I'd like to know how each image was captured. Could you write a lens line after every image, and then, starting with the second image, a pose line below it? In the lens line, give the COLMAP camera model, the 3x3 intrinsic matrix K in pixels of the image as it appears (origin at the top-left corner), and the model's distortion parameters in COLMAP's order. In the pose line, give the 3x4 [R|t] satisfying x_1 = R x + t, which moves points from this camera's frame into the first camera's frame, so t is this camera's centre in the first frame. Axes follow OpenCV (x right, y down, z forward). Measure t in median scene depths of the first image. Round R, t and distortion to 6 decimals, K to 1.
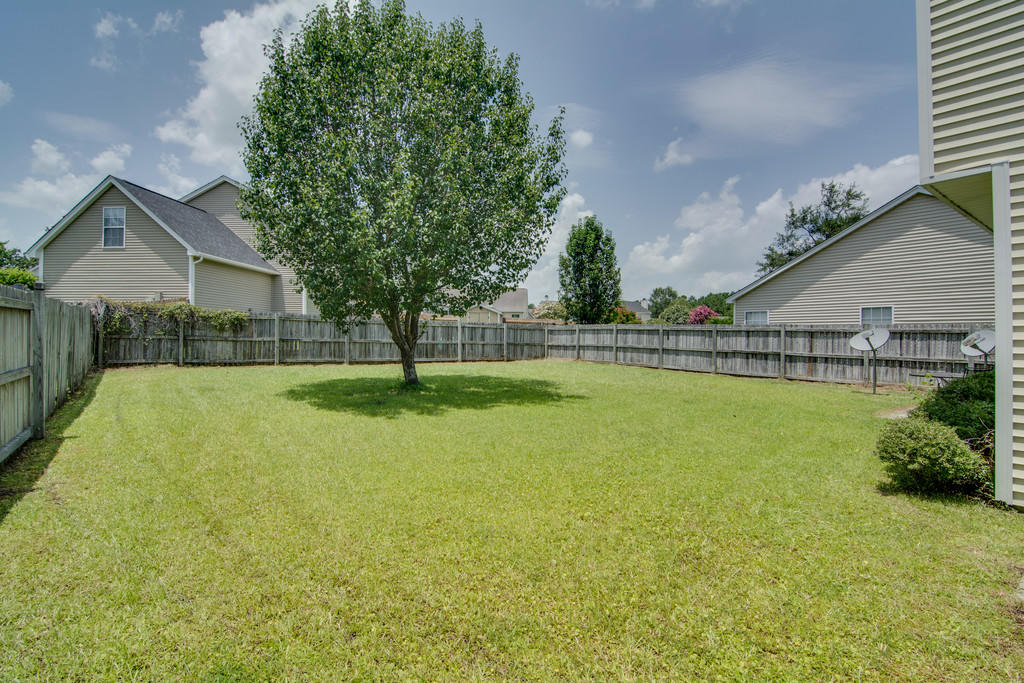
lens RADIAL K [[492.0, 0, 508.8], [0, 492.0, 336.7], [0, 0, 1]] dist [0.002265, -0.000103]
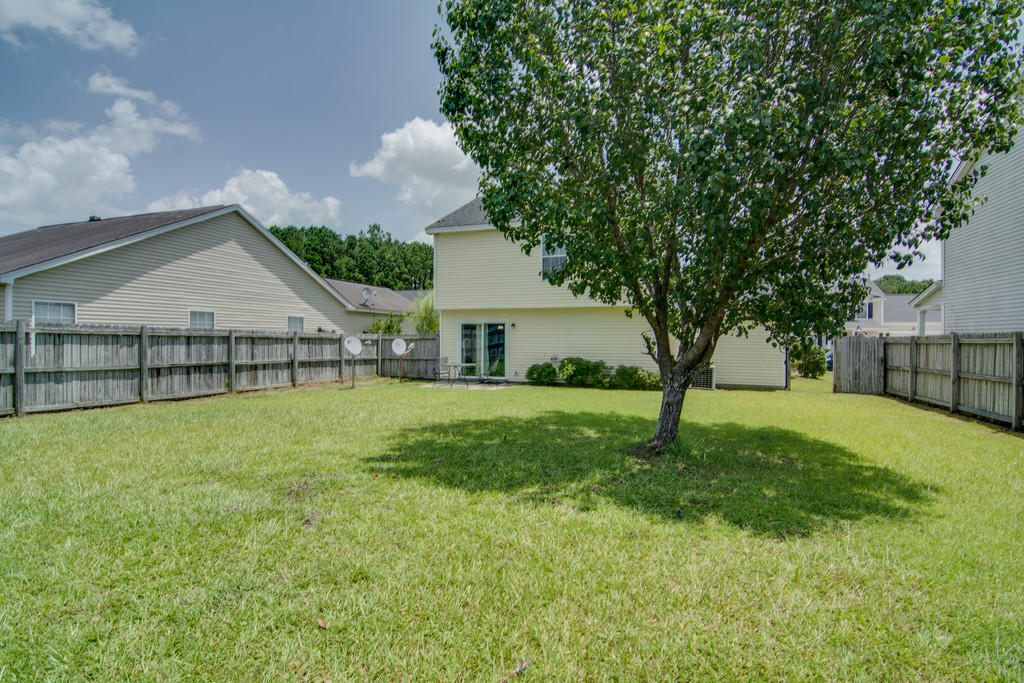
lens RADIAL K [[492.0, 0, 515.6], [0, 492.0, 341.0], [0, 0, 1]] dist [0.002265, -0.000103]
pose [[-0.582452, -0.014437, 0.812737, -0.377011], [-0.008959, 0.999896, 0.011342, -0.016826], [-0.812816, -0.000675, -0.582520, 0.983246]]
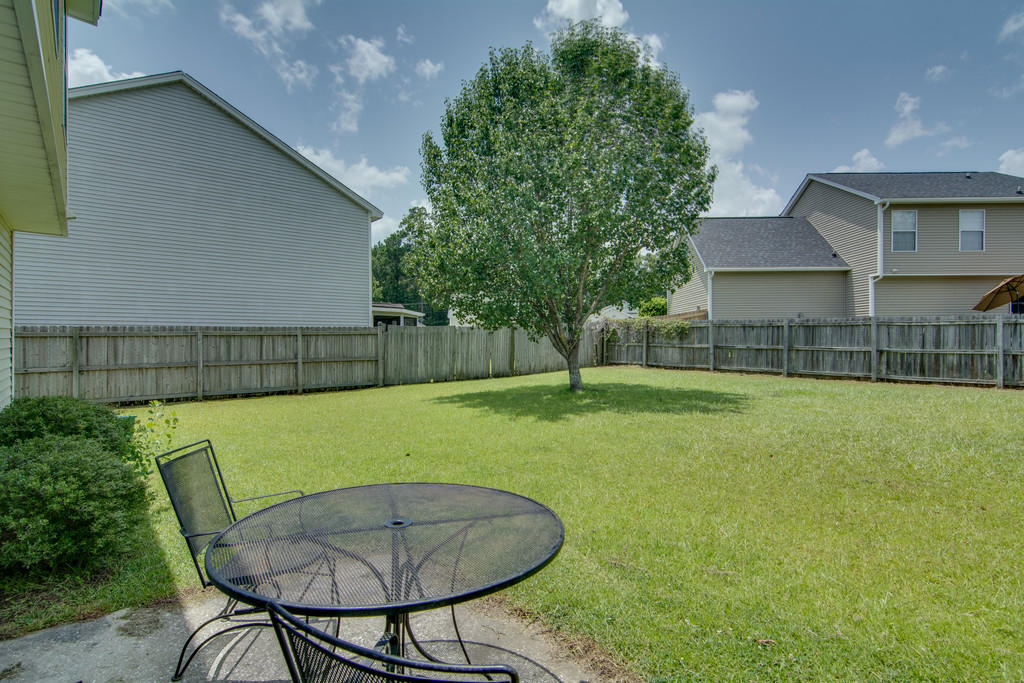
lens RADIAL K [[524.8, 0, 495.0], [0, 524.8, 341.6], [0, 0, 1]] dist [-0.017339, -0.000470]
pose [[0.042172, -0.007380, -0.999083, 0.591104], [0.002478, 0.999970, -0.007282, 0.003202], [0.999107, -0.002169, 0.042189, 0.524680]]
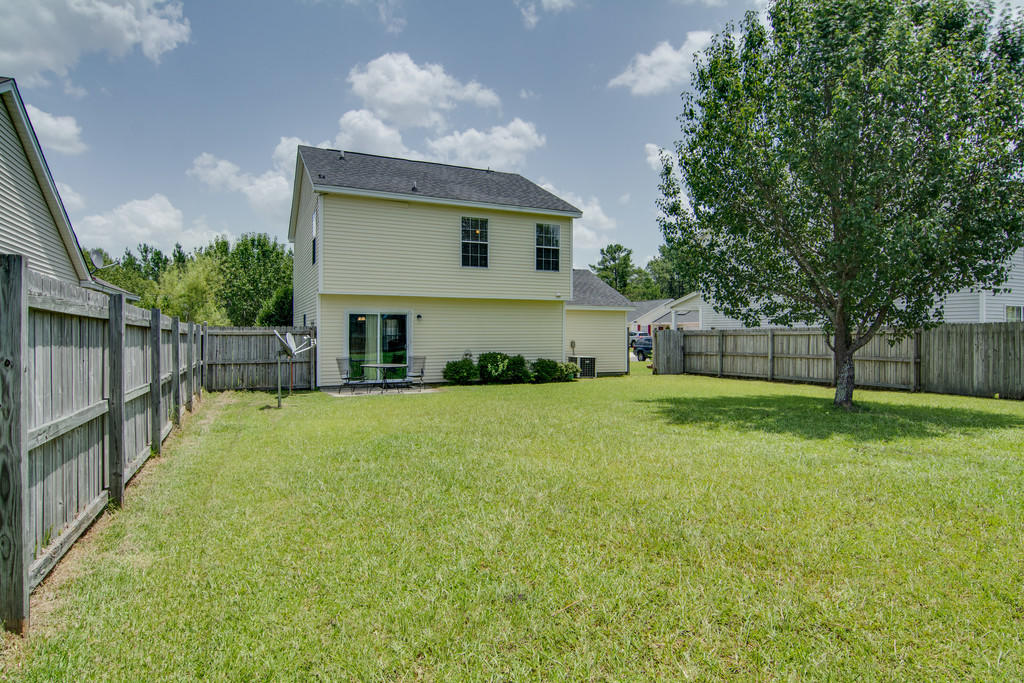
lens RADIAL K [[565.8, 0, 513.8], [0, 565.8, 337.1], [0, 0, 1]] dist [-0.008834, -0.005066]
pose [[-0.982670, -0.010698, 0.185056, 0.112902], [-0.009082, 0.999913, 0.009577, -0.013218], [-0.185143, 0.007731, -0.982681, 1.341258]]
